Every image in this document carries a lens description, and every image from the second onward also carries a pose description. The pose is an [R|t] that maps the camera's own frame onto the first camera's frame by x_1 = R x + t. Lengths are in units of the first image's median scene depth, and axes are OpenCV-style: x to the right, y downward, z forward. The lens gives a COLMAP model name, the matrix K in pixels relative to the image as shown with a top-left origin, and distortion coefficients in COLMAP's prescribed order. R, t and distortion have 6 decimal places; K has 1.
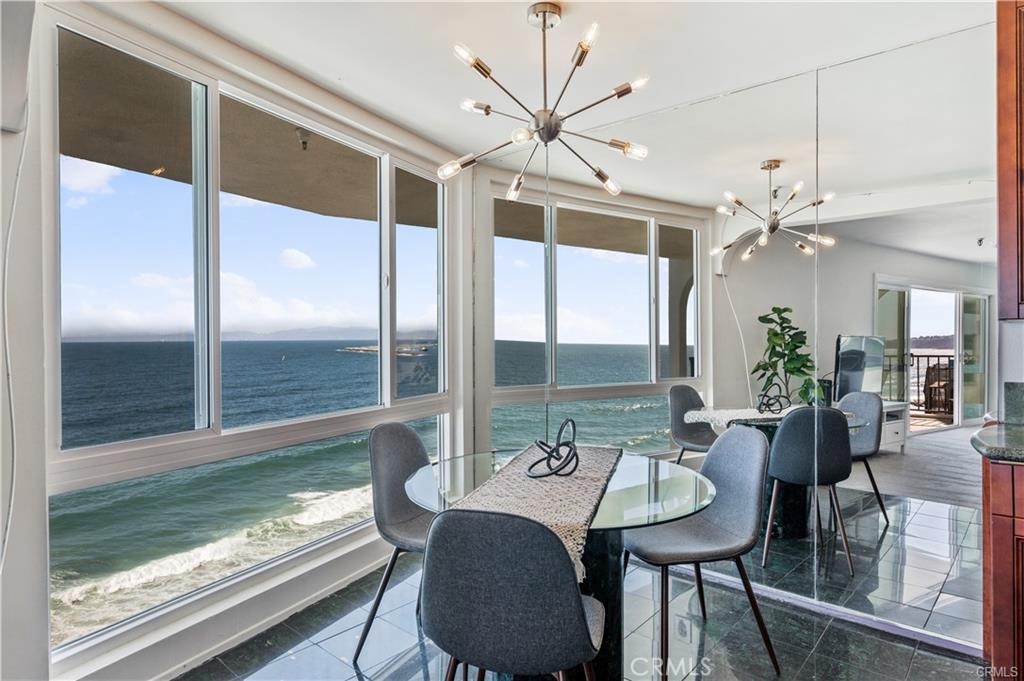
lens RADIAL K [[585.1, 0, 512.0], [0, 585.1, 340.5], [0, 0, 1]] dist [-0.001643, -0.000146]
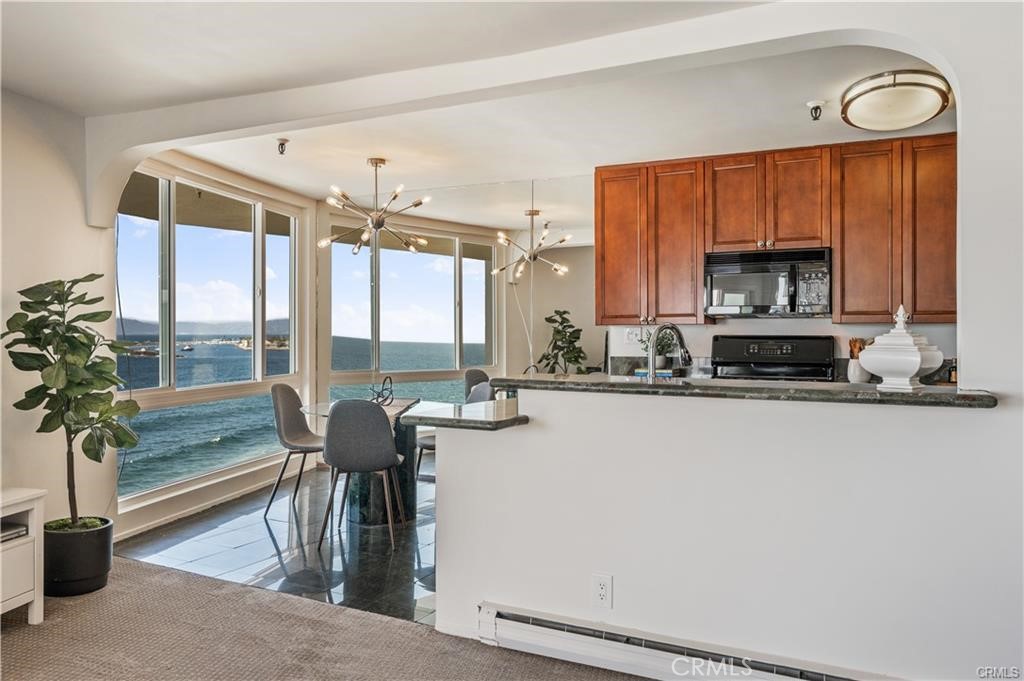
lens RADIAL K [[685.4, 0, 515.6], [0, 685.4, 326.6], [0, 0, 1]] dist [0.001349, -0.000102]
pose [[0.962741, 0.003548, 0.270402, -0.036140], [0.001952, 0.999797, -0.020069, 0.008574], [-0.270418, 0.019849, 0.962538, -0.417550]]
